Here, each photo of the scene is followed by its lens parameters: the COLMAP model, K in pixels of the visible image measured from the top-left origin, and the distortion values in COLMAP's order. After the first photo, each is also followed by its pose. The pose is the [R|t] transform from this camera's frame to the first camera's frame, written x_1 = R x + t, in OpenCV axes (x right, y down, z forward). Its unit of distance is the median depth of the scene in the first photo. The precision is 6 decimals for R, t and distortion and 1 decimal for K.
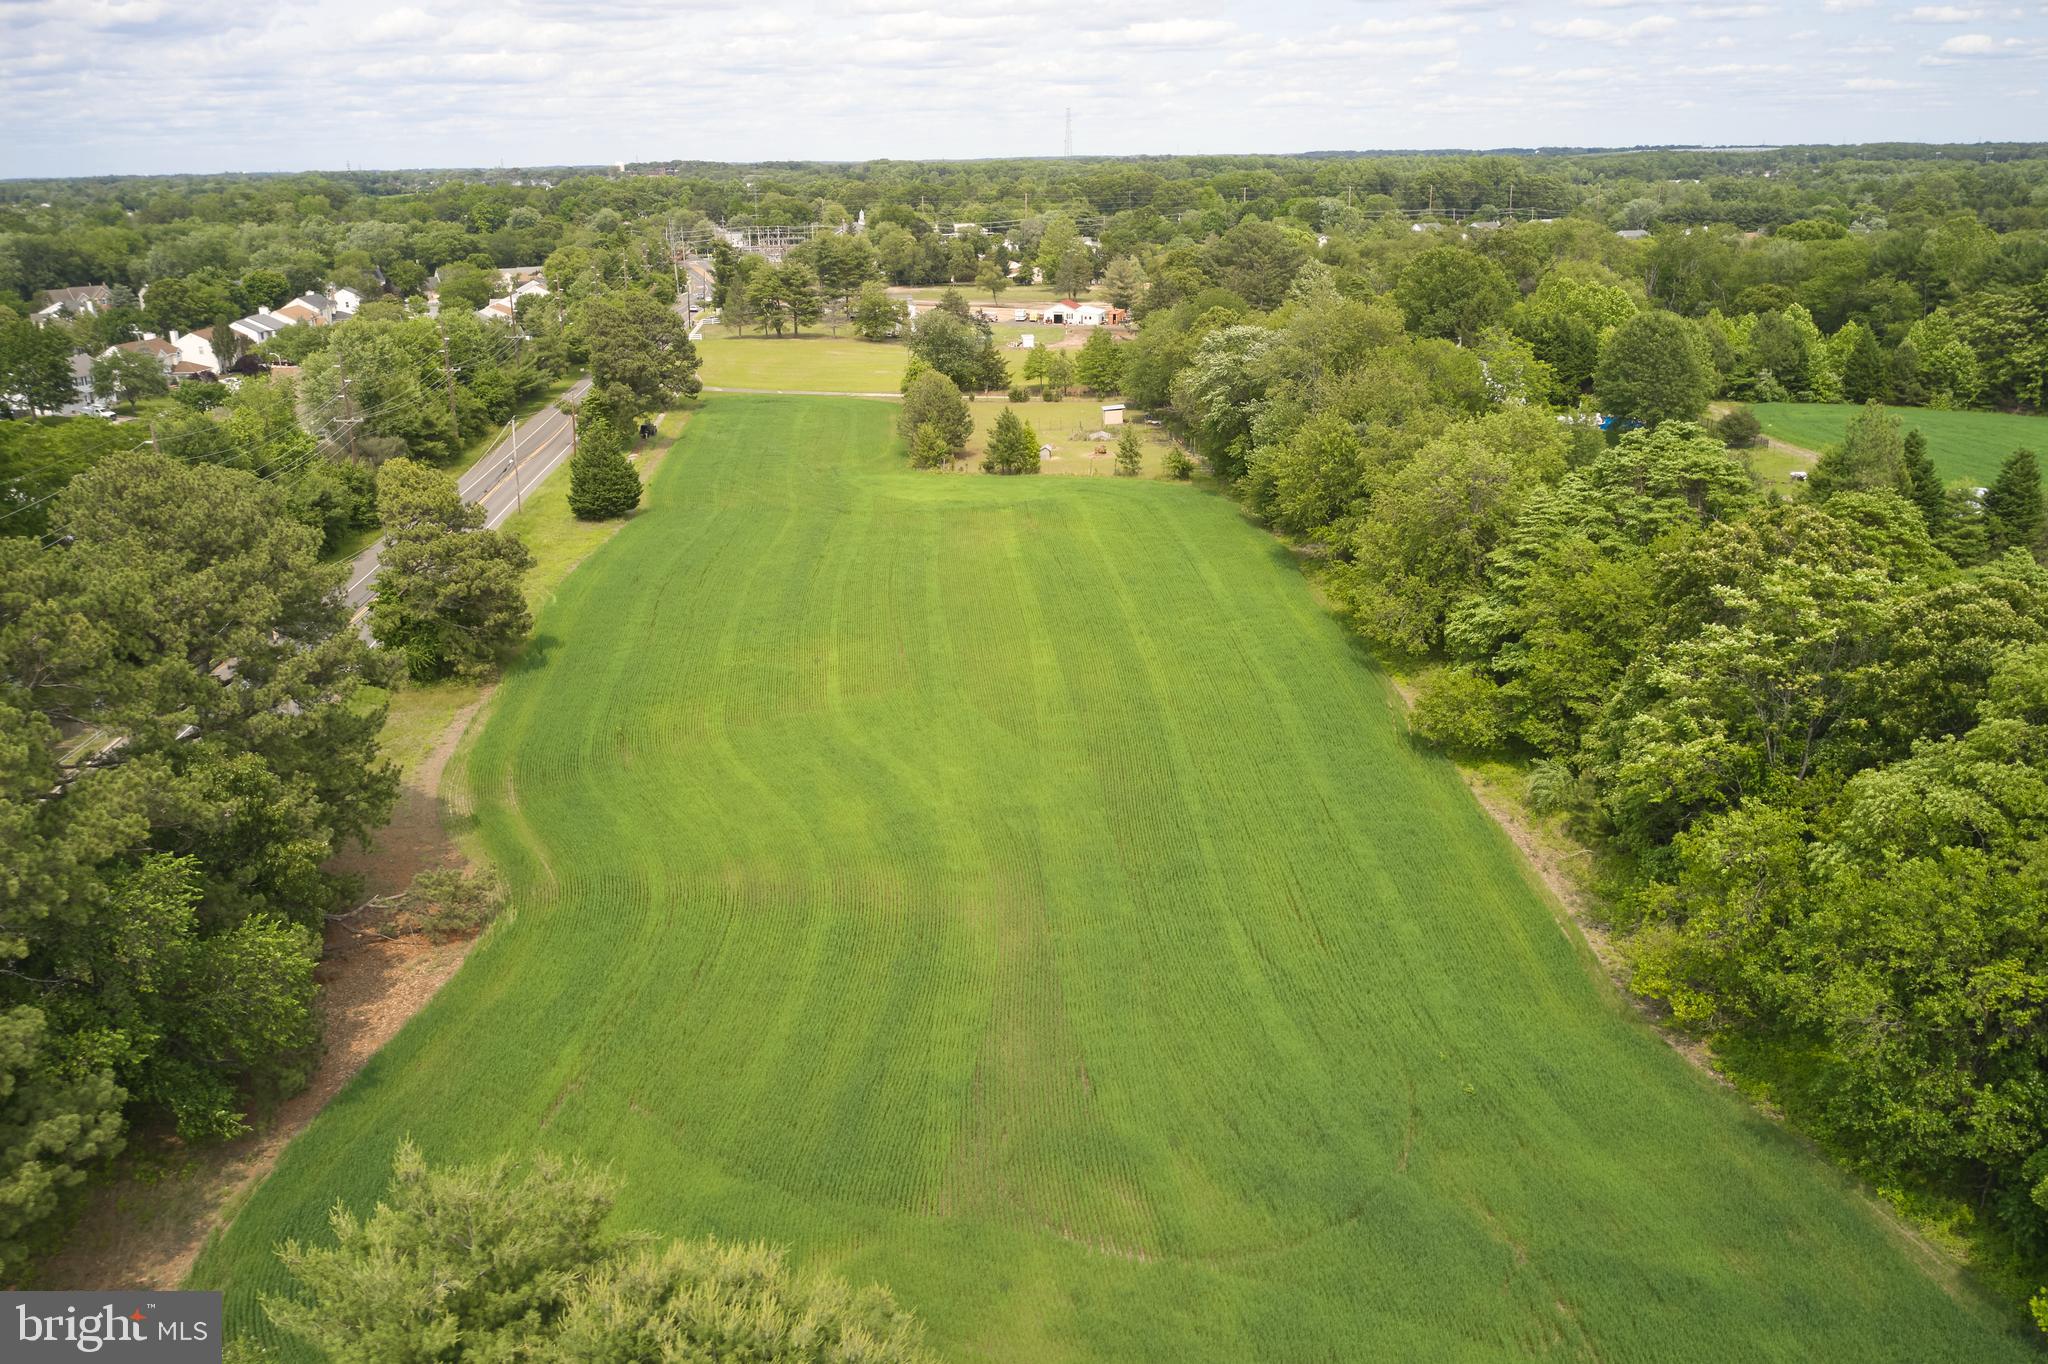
lens RADIAL K [[1614.4, 0, 1024.0], [0, 1614.4, 682.0], [0, 0, 1]] dist [-0.023190, -0.002138]
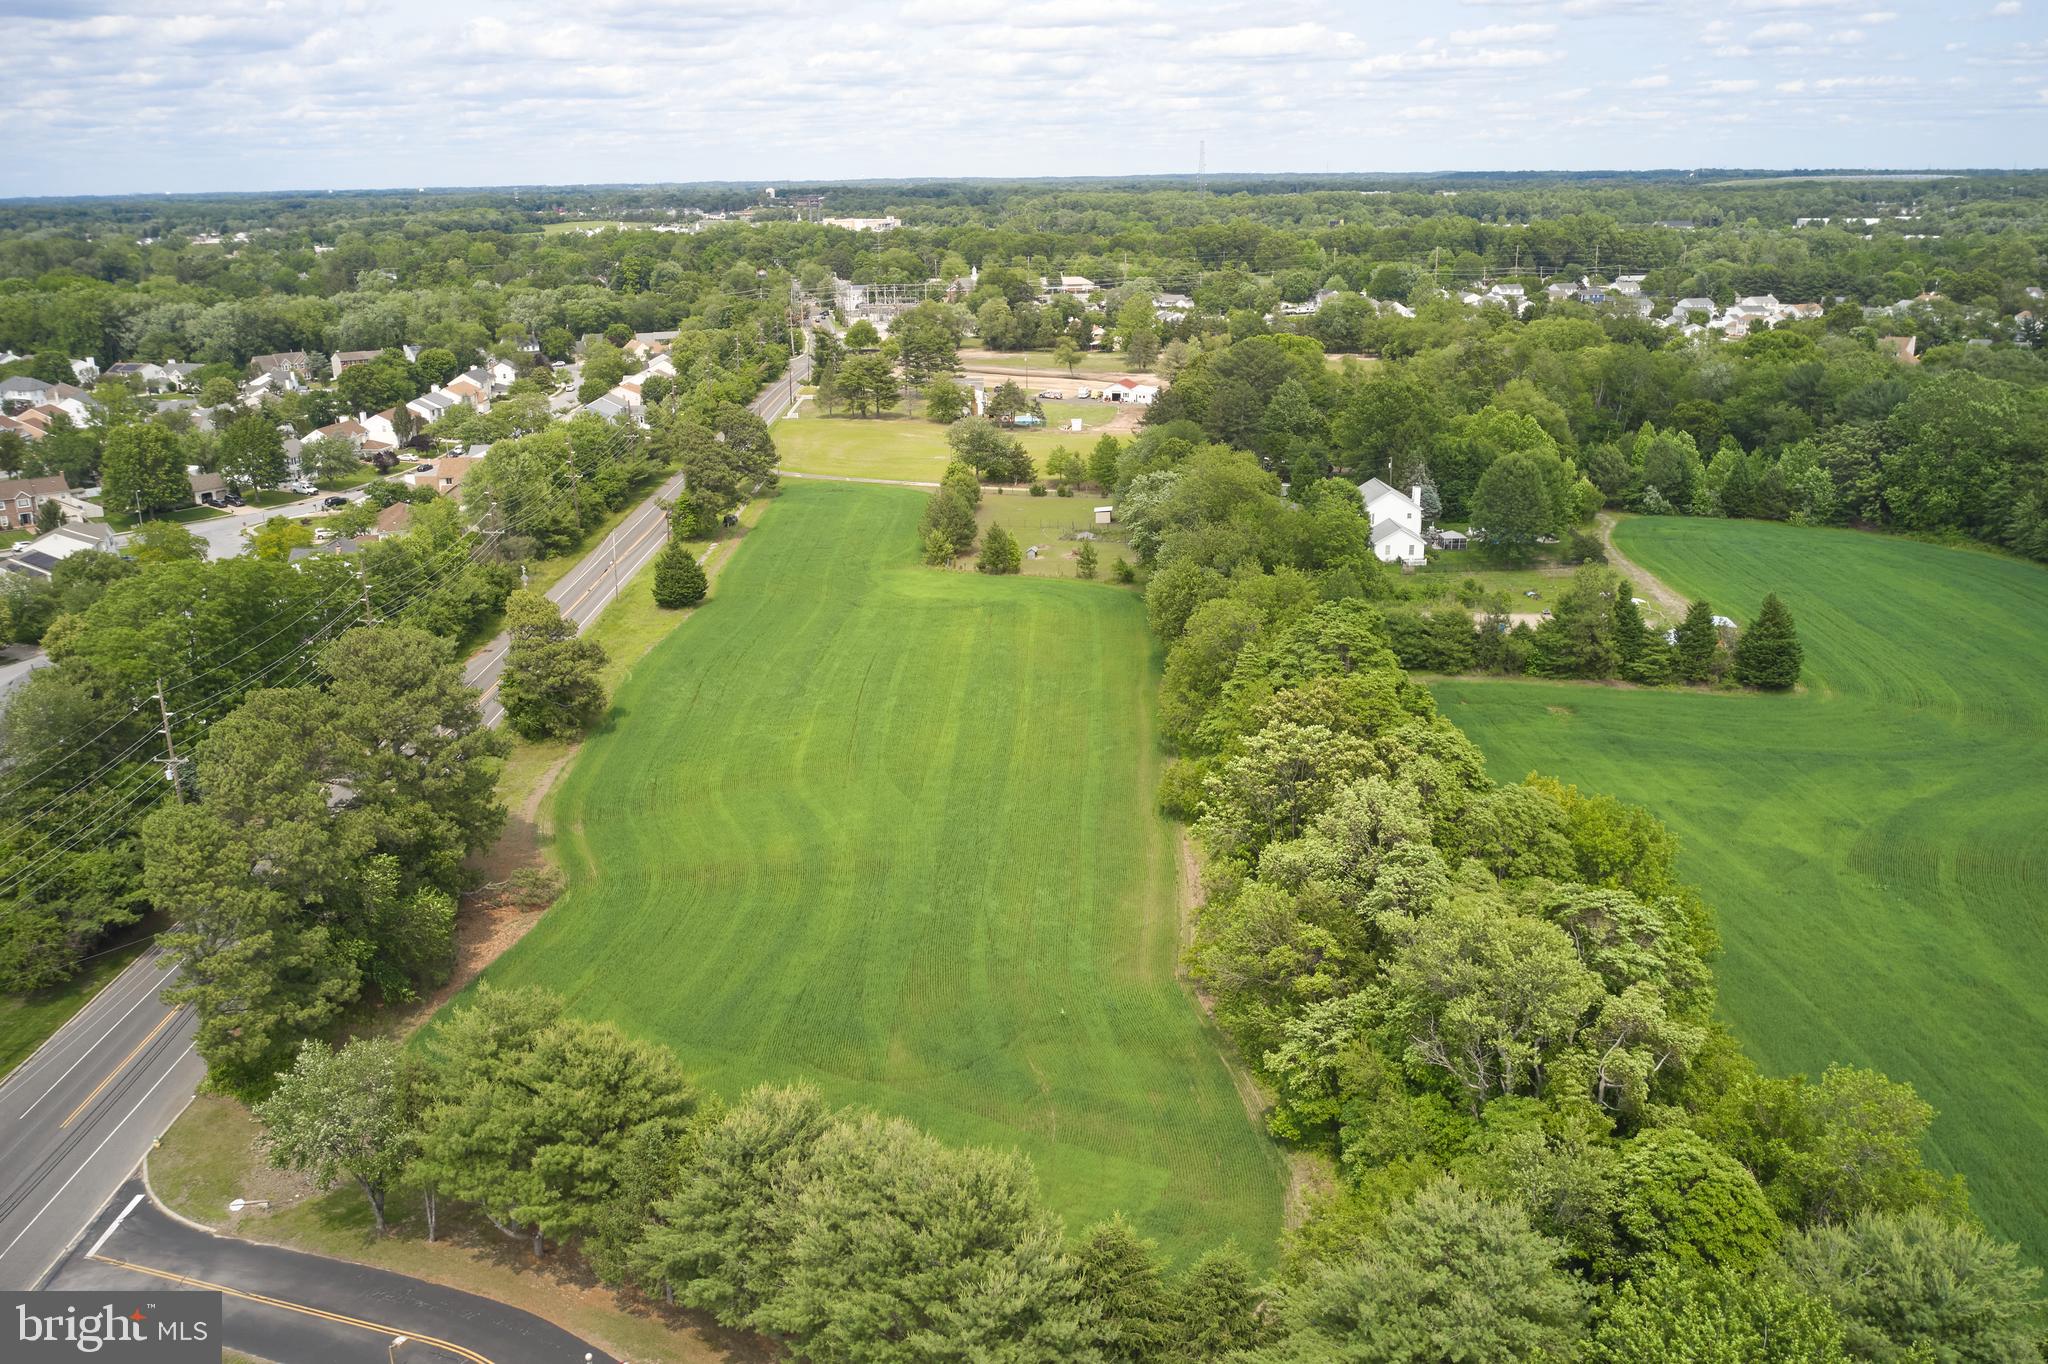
lens RADIAL K [[1602.2, 0, 1024.0], [0, 1602.2, 682.0], [0, 0, 1]] dist [-0.037727, 0.001909]
pose [[0.996275, 0.028267, -0.081470, 0.114110], [-0.029019, 0.999546, -0.008064, -0.032064], [0.081205, 0.010398, 0.996643, -0.250262]]
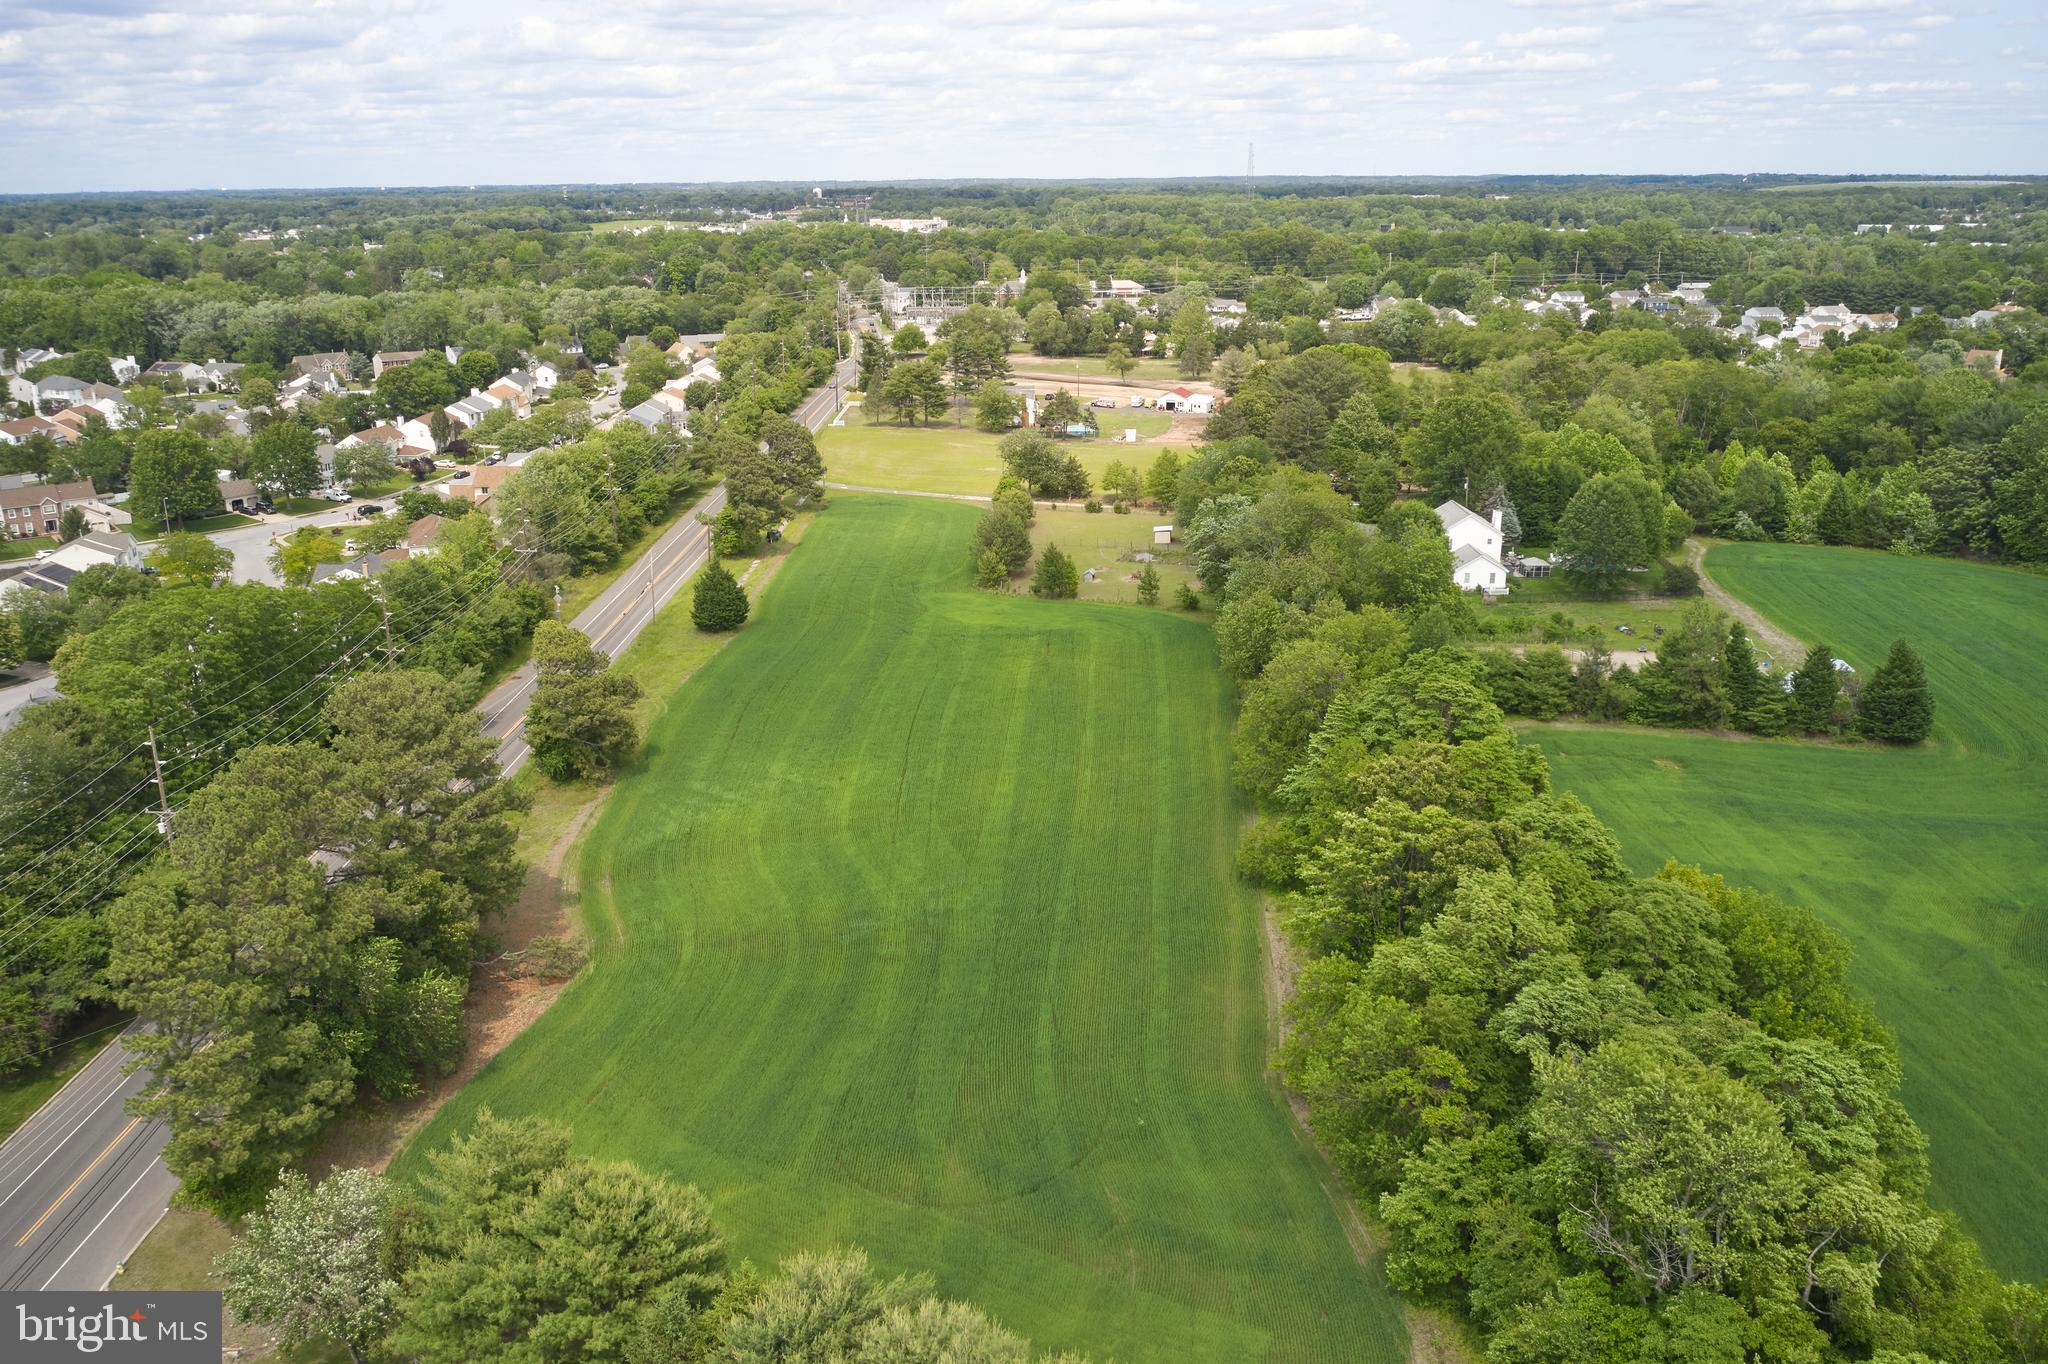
lens RADIAL K [[1602.2, 0, 1024.0], [0, 1602.2, 682.0], [0, 0, 1]] dist [-0.037727, 0.001909]
pose [[0.993485, 0.040866, -0.106387, 0.096872], [-0.041934, 0.999090, -0.007818, -0.053182], [0.105971, 0.012228, 0.994294, -0.189779]]
